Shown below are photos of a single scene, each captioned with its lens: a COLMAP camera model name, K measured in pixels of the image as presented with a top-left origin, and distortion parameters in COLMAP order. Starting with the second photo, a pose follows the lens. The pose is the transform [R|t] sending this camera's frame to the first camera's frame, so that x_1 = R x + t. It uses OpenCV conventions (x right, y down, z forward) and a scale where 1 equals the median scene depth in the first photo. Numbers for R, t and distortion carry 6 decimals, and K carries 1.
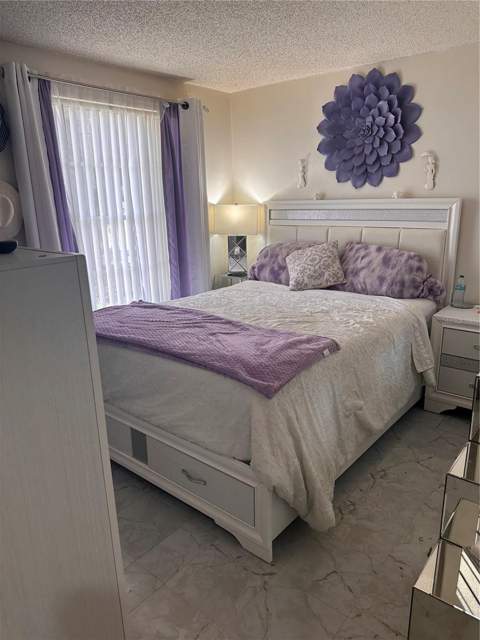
lens RADIAL K [[449.5, 0, 240.0], [0, 449.5, 320.0], [0, 0, 1]] dist [0.124595, -0.143707]
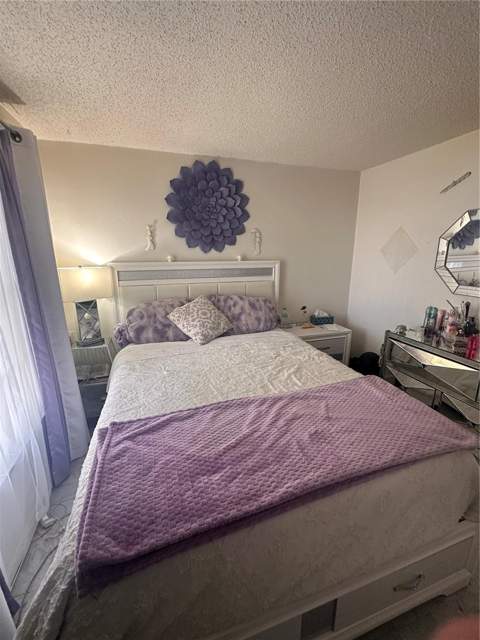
lens RADIAL K [[278.4, 0, 239.7], [0, 278.4, 322.0], [0, 0, 1]] dist [0.025791, -0.000125]
pose [[0.551776, -0.197409, 0.810292, -0.367443], [0.217954, 0.971949, 0.088375, -0.156951], [-0.805009, 0.127843, 0.579325, 0.527009]]
